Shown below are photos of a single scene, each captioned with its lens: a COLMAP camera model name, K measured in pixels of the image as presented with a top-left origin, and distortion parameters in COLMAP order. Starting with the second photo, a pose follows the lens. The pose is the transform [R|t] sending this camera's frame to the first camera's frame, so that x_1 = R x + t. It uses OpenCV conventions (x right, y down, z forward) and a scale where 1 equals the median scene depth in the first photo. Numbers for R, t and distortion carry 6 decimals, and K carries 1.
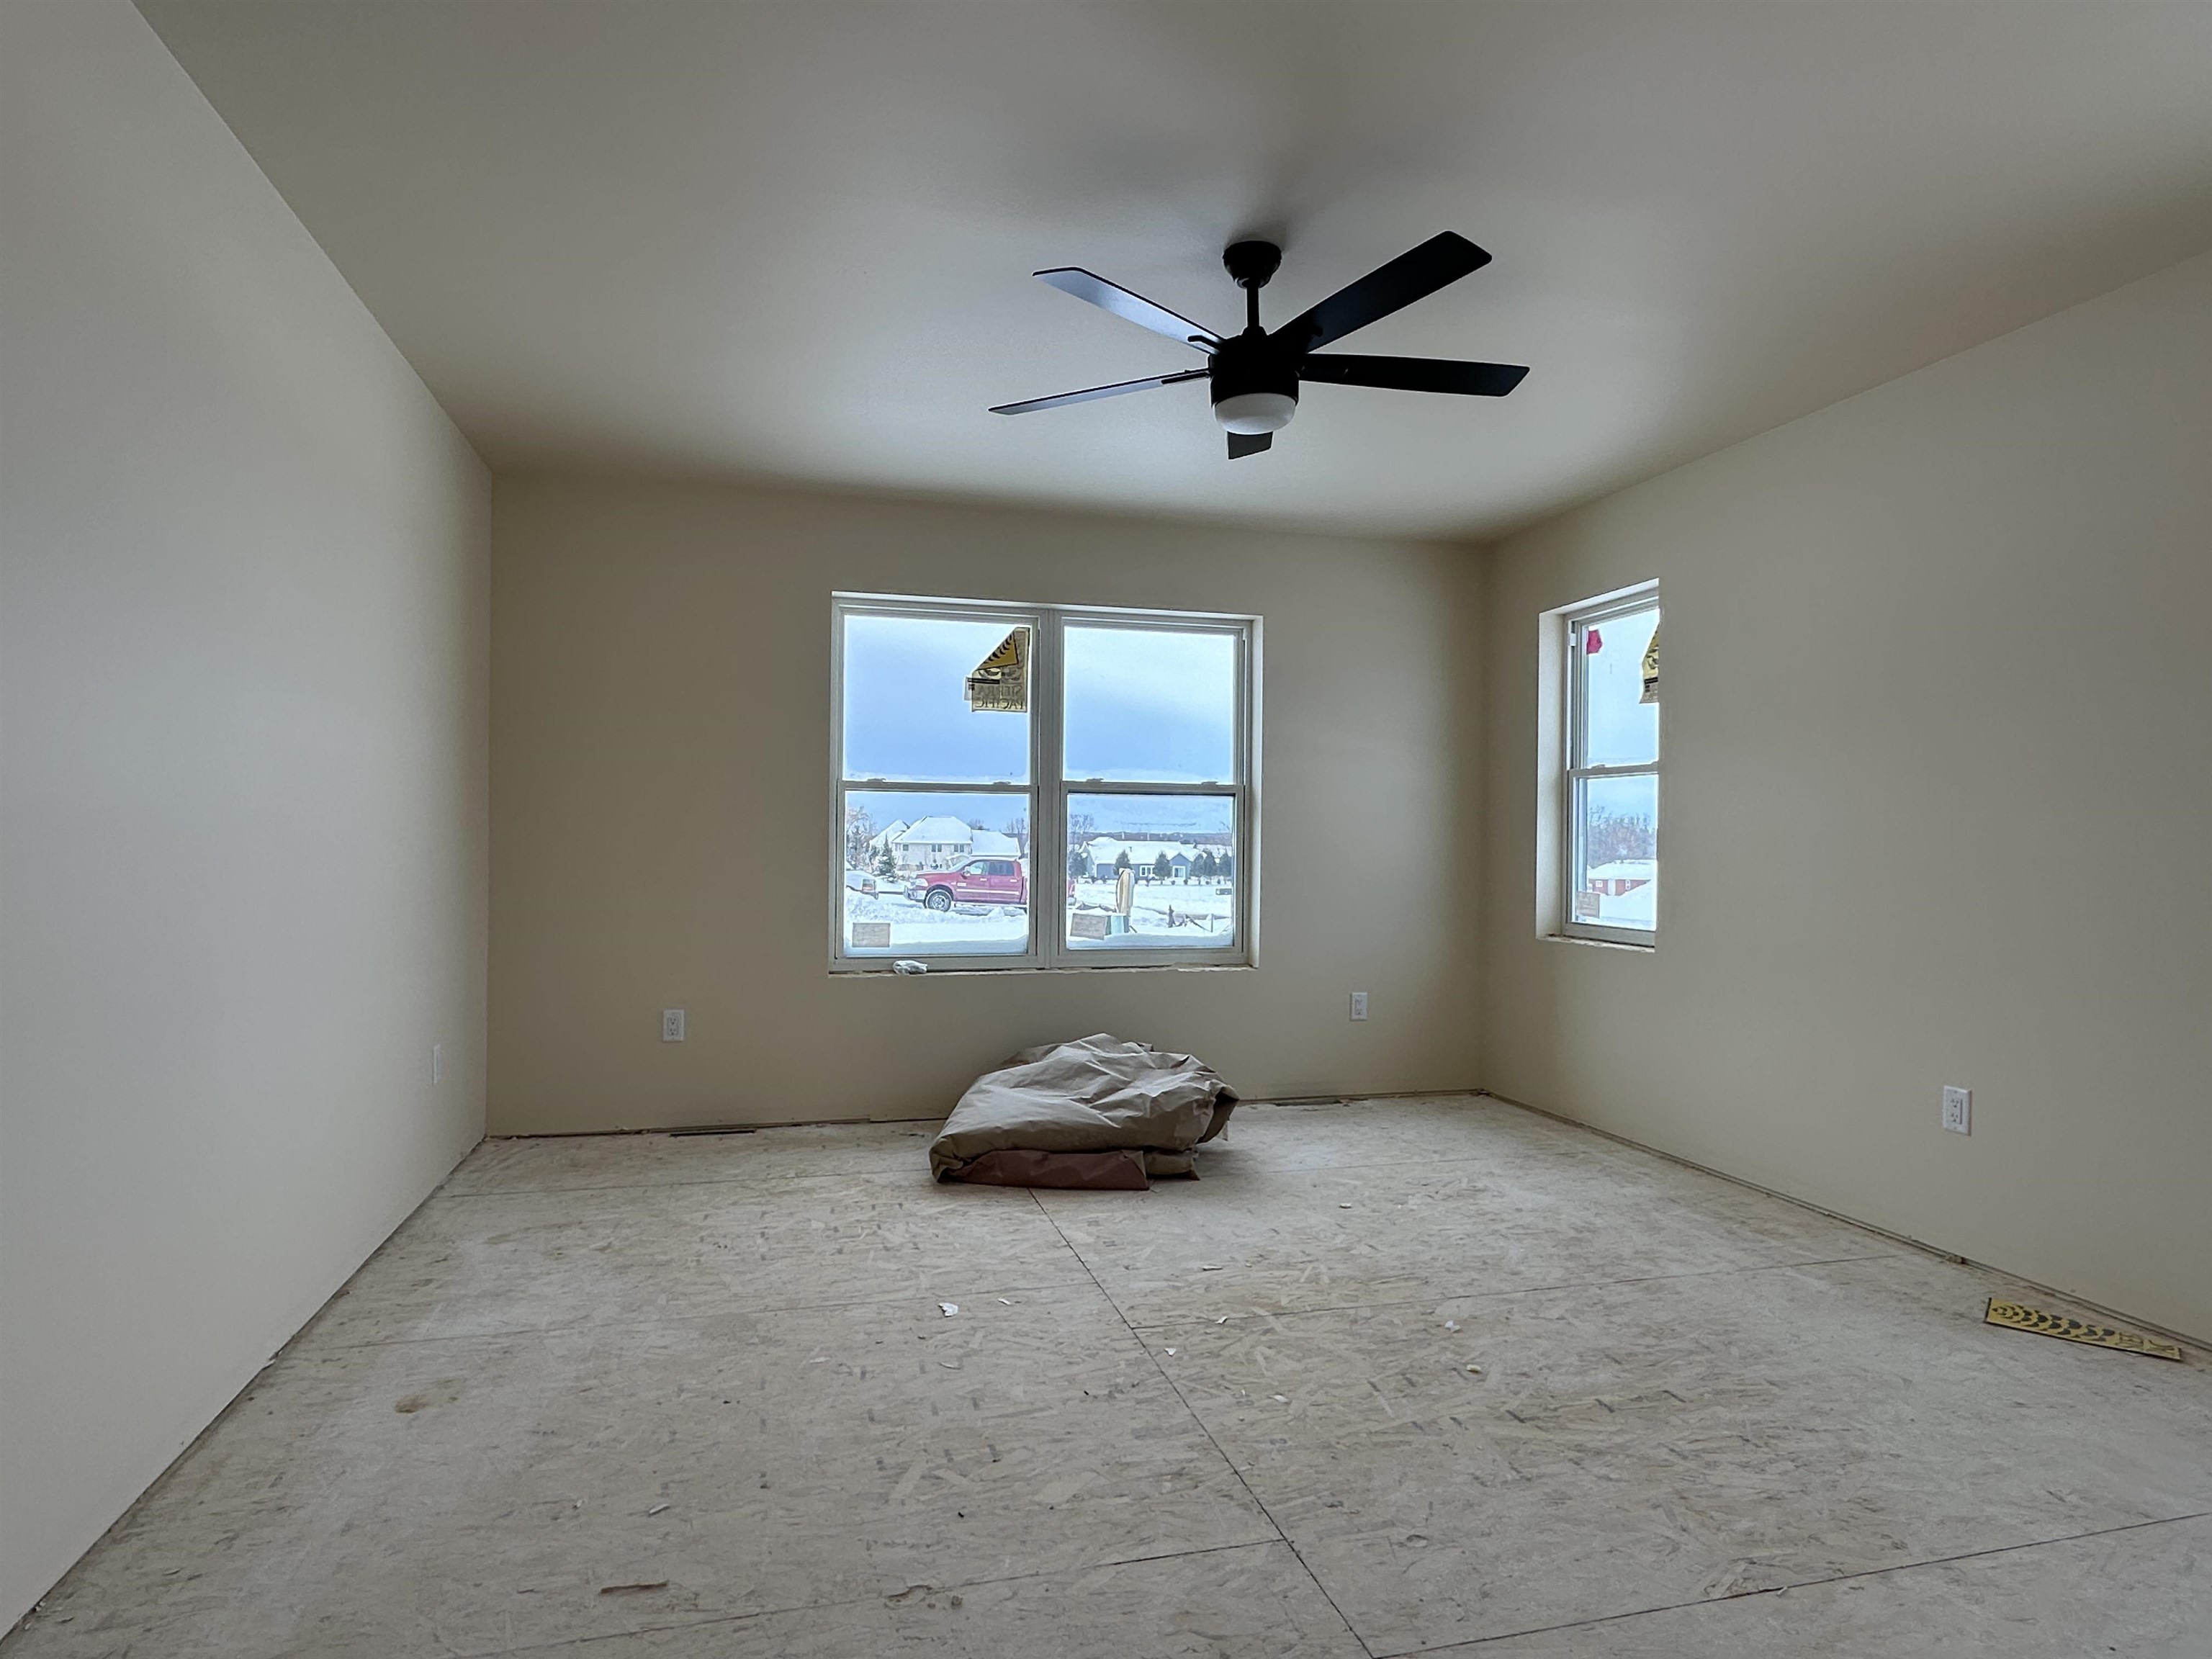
lens RADIAL K [[1260.6, 0, 1105.0], [0, 1260.6, 834.9], [0, 0, 1]] dist [-0.004092, 0.000625]
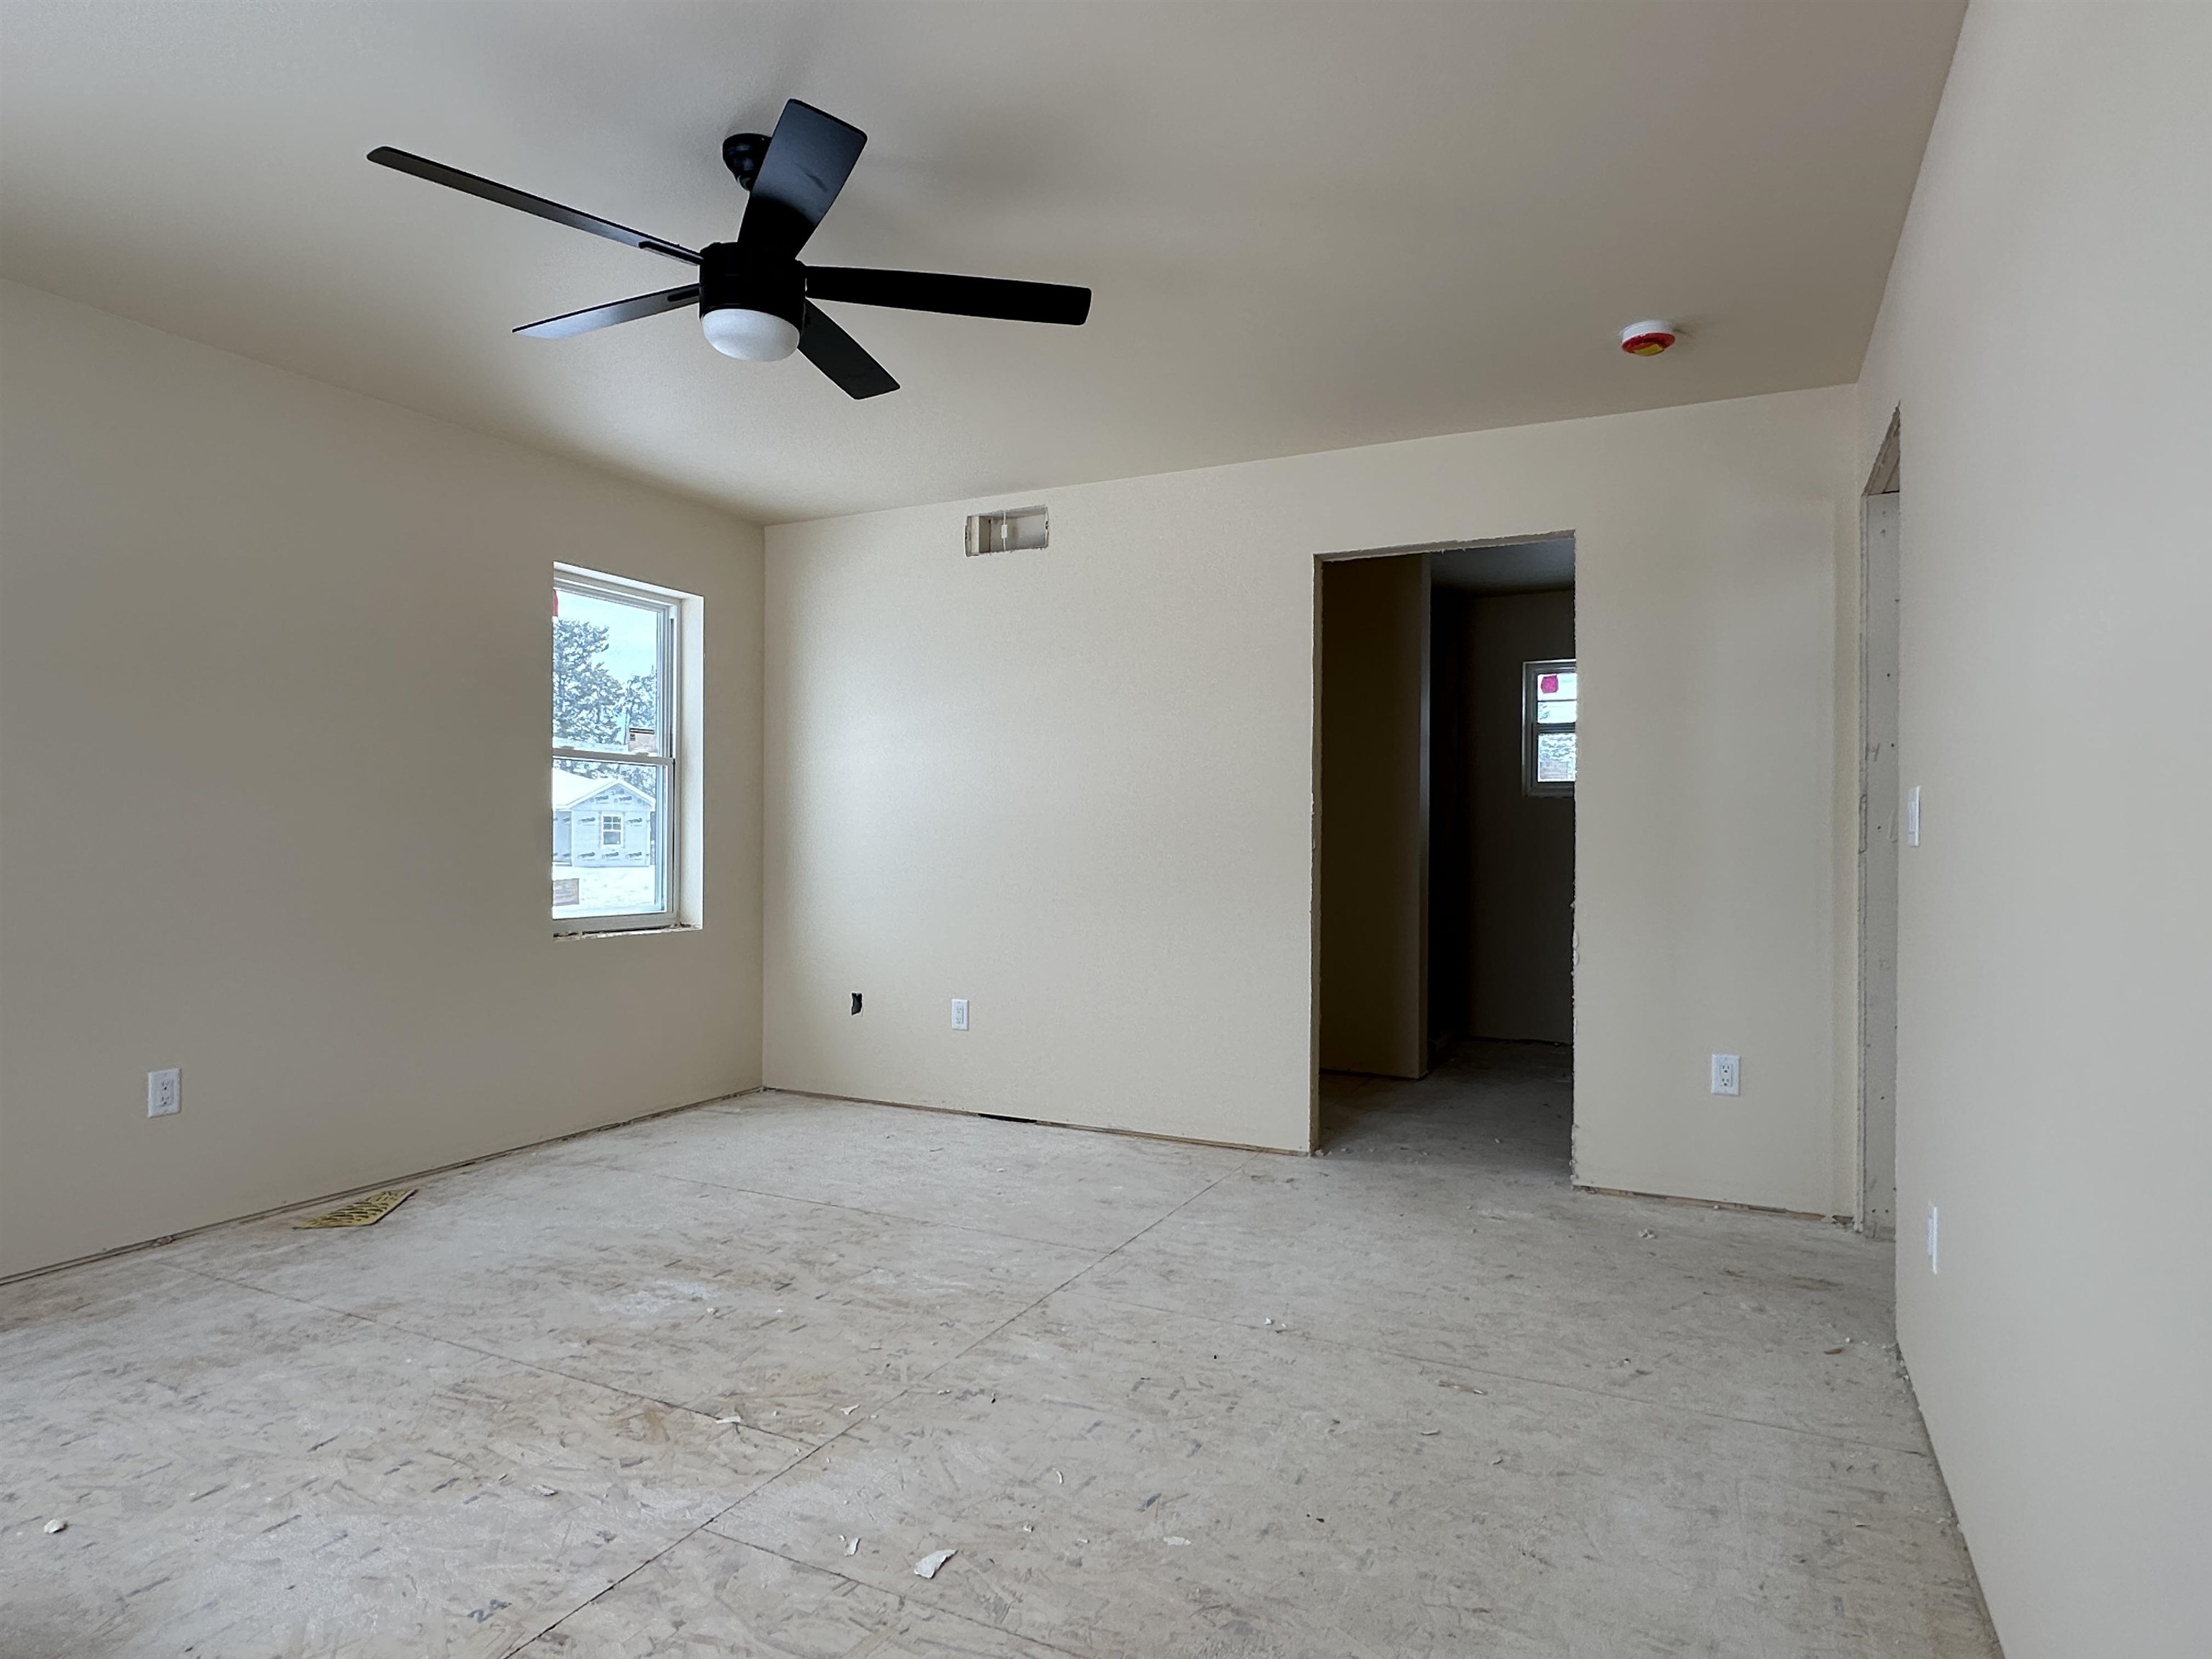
lens RADIAL K [[1260.6, 0, 1099.7], [0, 1260.6, 835.6], [0, 0, 1]] dist [-0.004092, 0.000625]
pose [[-0.751221, -0.011930, 0.659943, -0.614555], [-0.016664, 0.999861, -0.000894, 0.003984], [-0.659841, -0.011669, -0.751315, 1.446600]]
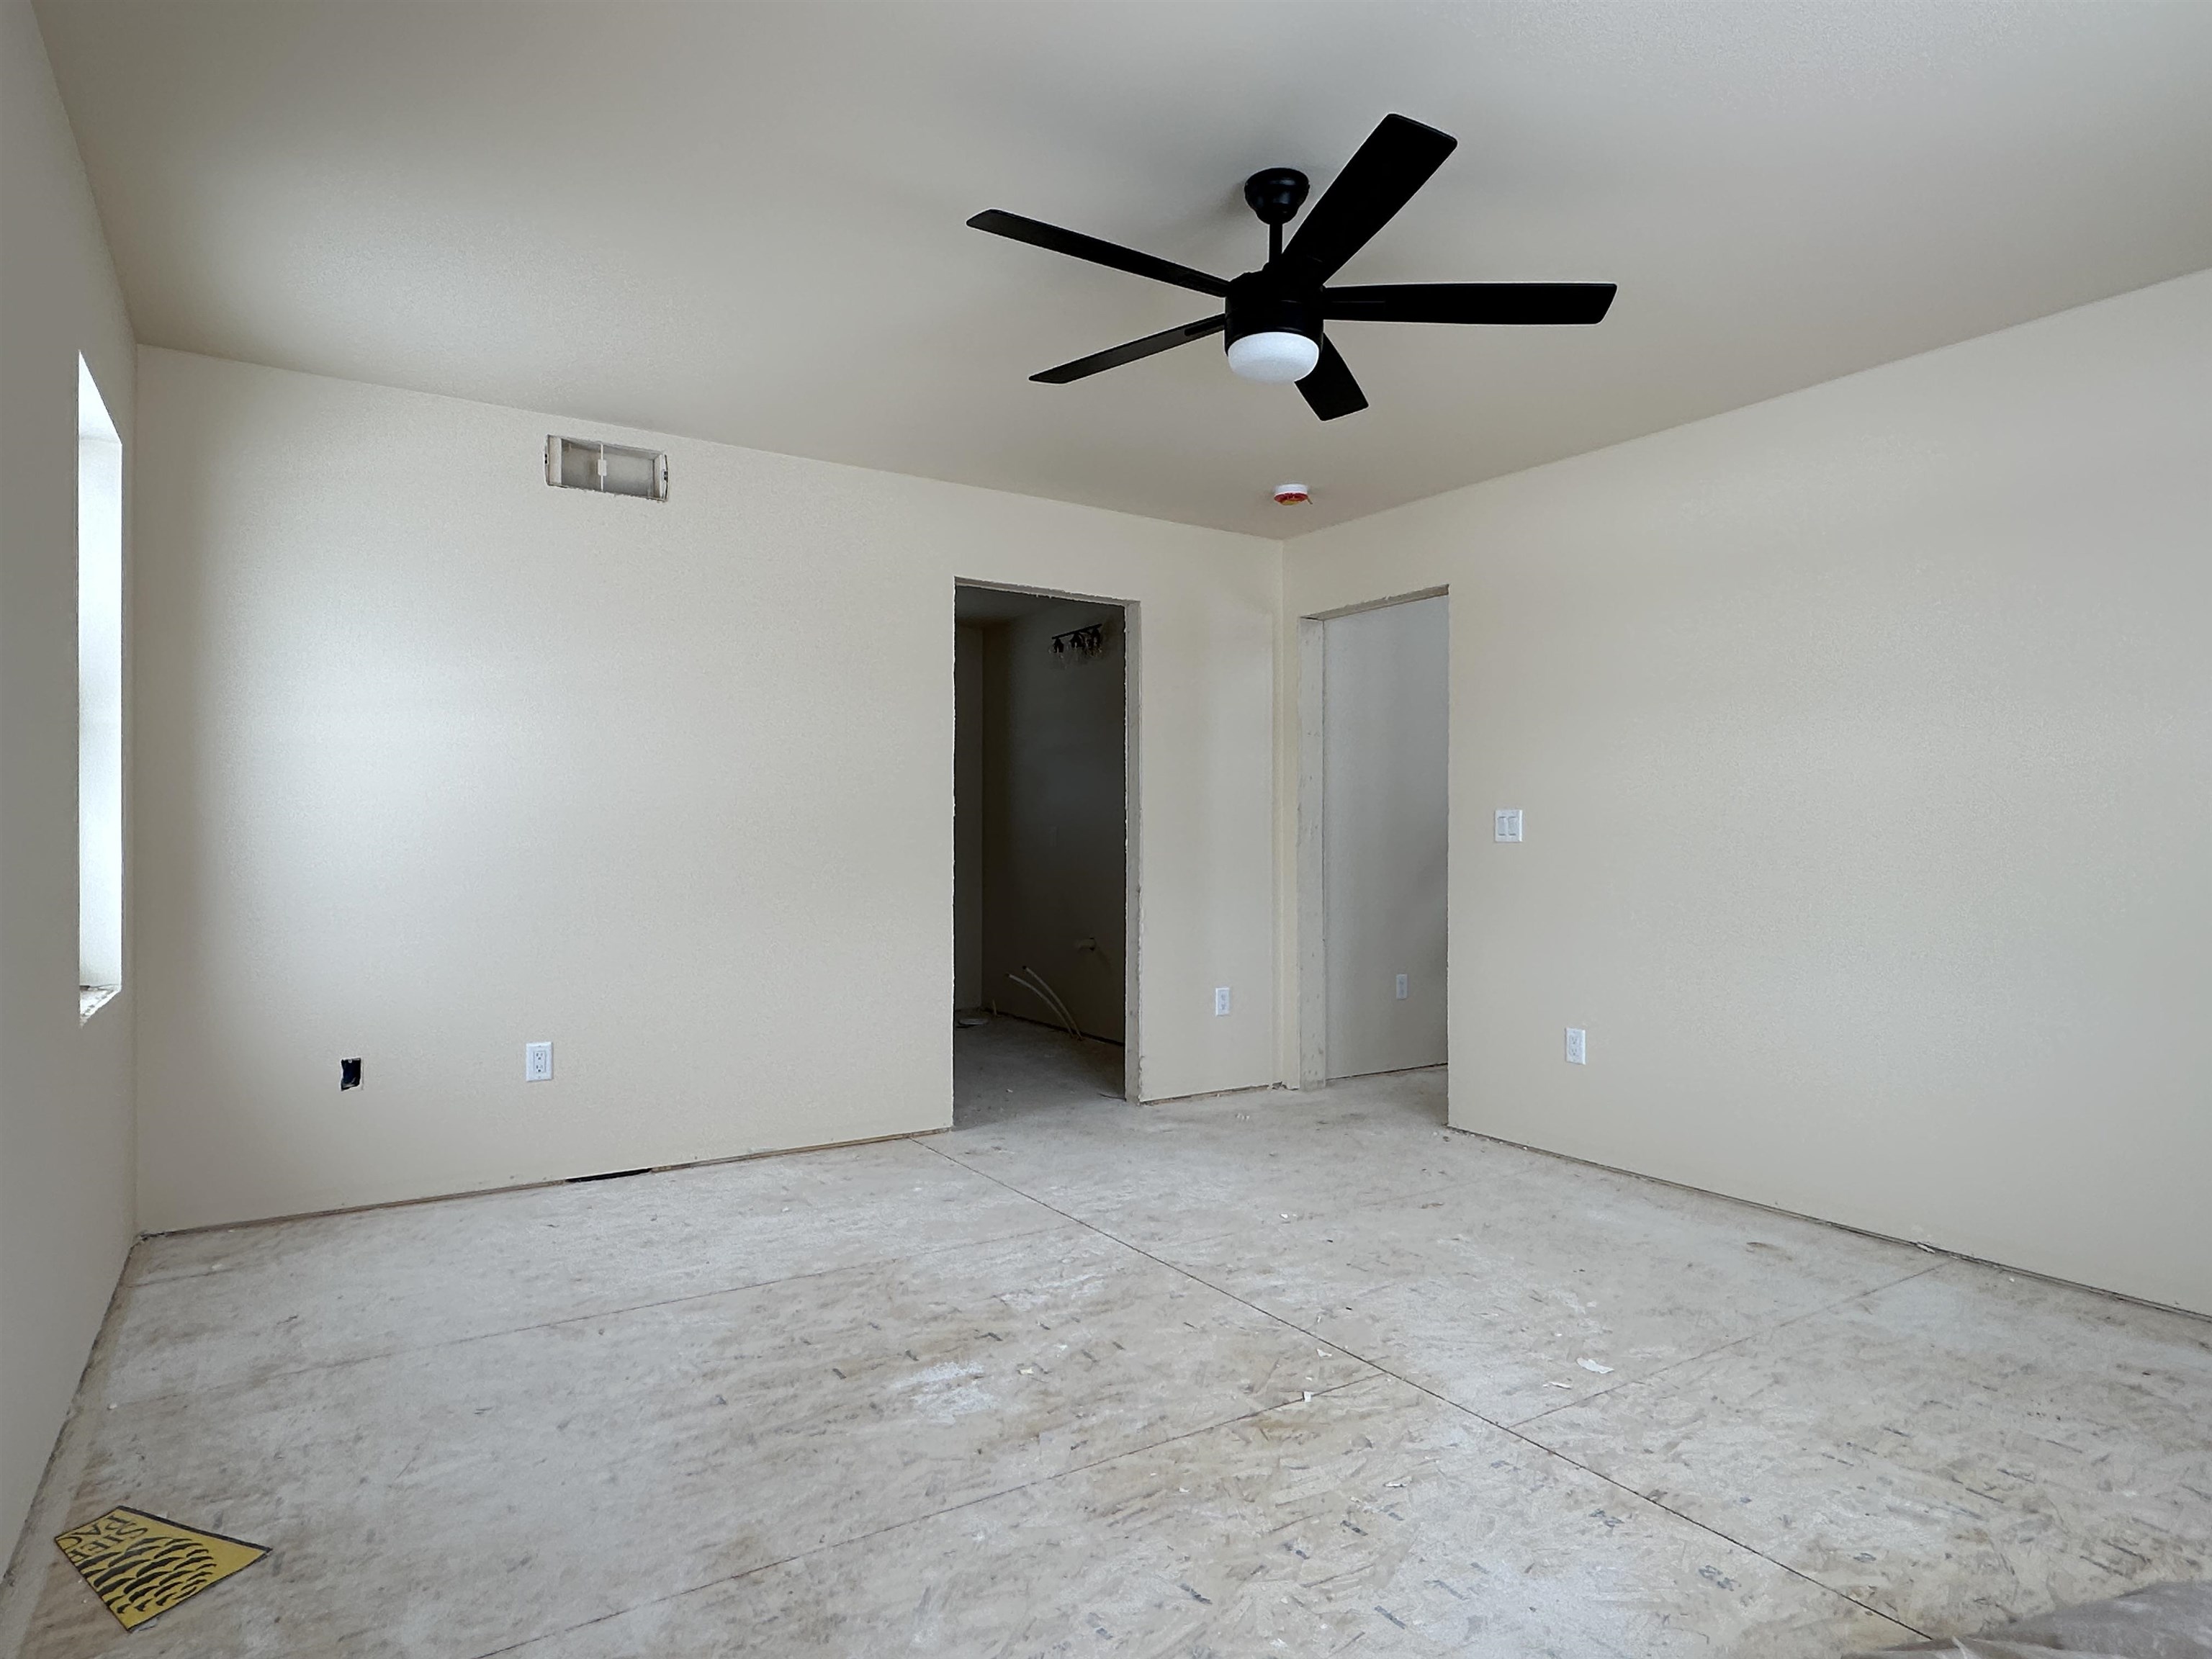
lens RADIAL K [[1260.6, 0, 1107.5], [0, 1260.6, 829.1], [0, 0, 1]] dist [-0.004092, 0.000625]
pose [[-0.949906, -0.014591, -0.312196, 0.491779], [-0.010295, 0.999828, -0.015403, 0.013299], [0.312367, -0.011417, -0.949893, 1.762861]]
